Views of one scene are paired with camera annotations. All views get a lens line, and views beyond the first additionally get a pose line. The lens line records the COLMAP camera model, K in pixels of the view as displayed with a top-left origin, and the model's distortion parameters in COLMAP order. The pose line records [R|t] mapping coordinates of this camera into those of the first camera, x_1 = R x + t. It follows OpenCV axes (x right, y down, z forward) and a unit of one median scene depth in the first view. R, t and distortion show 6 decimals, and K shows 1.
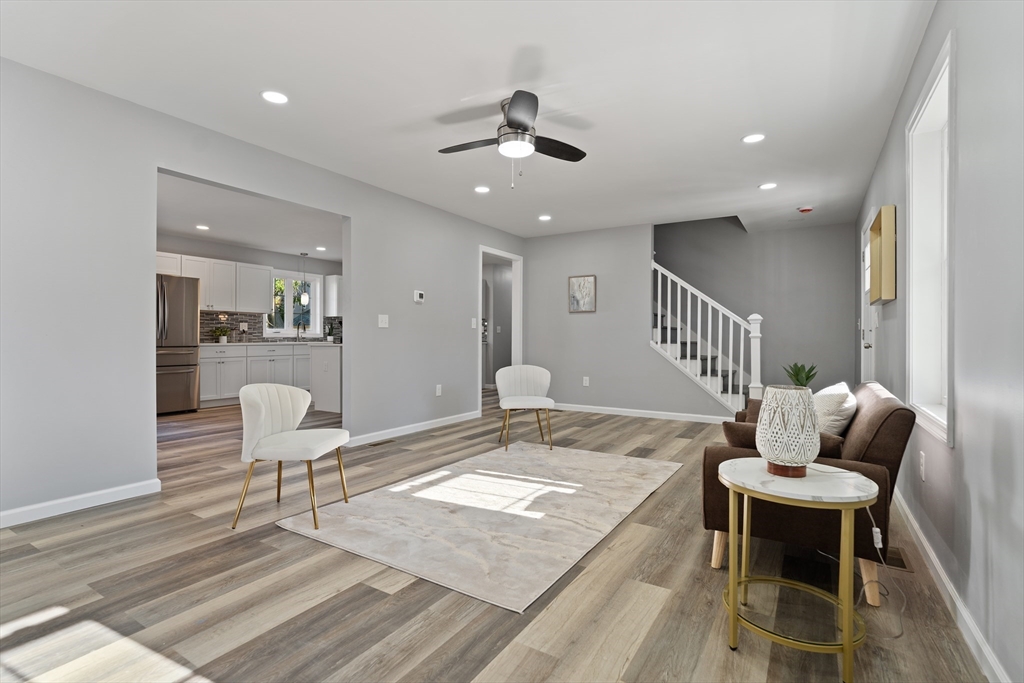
lens RADIAL K [[492.3, 0, 511.7], [0, 492.3, 337.6], [0, 0, 1]] dist [-0.017200, 0.008692]
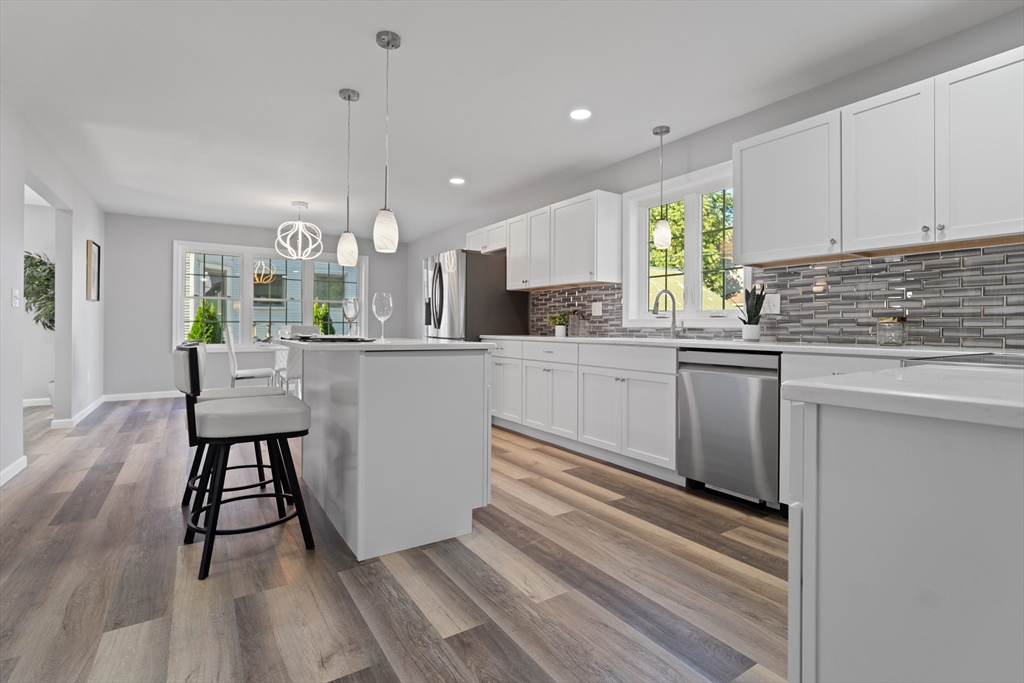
lens RADIAL K [[492.3, 0, 522.0], [0, 492.3, 327.4], [0, 0, 1]] dist [-0.017200, 0.008692]
pose [[-0.418193, -0.005745, -0.908340, 0.013509], [-0.004717, 0.999980, -0.004153, 0.001806], [0.908346, 0.002548, -0.418212, 1.157576]]
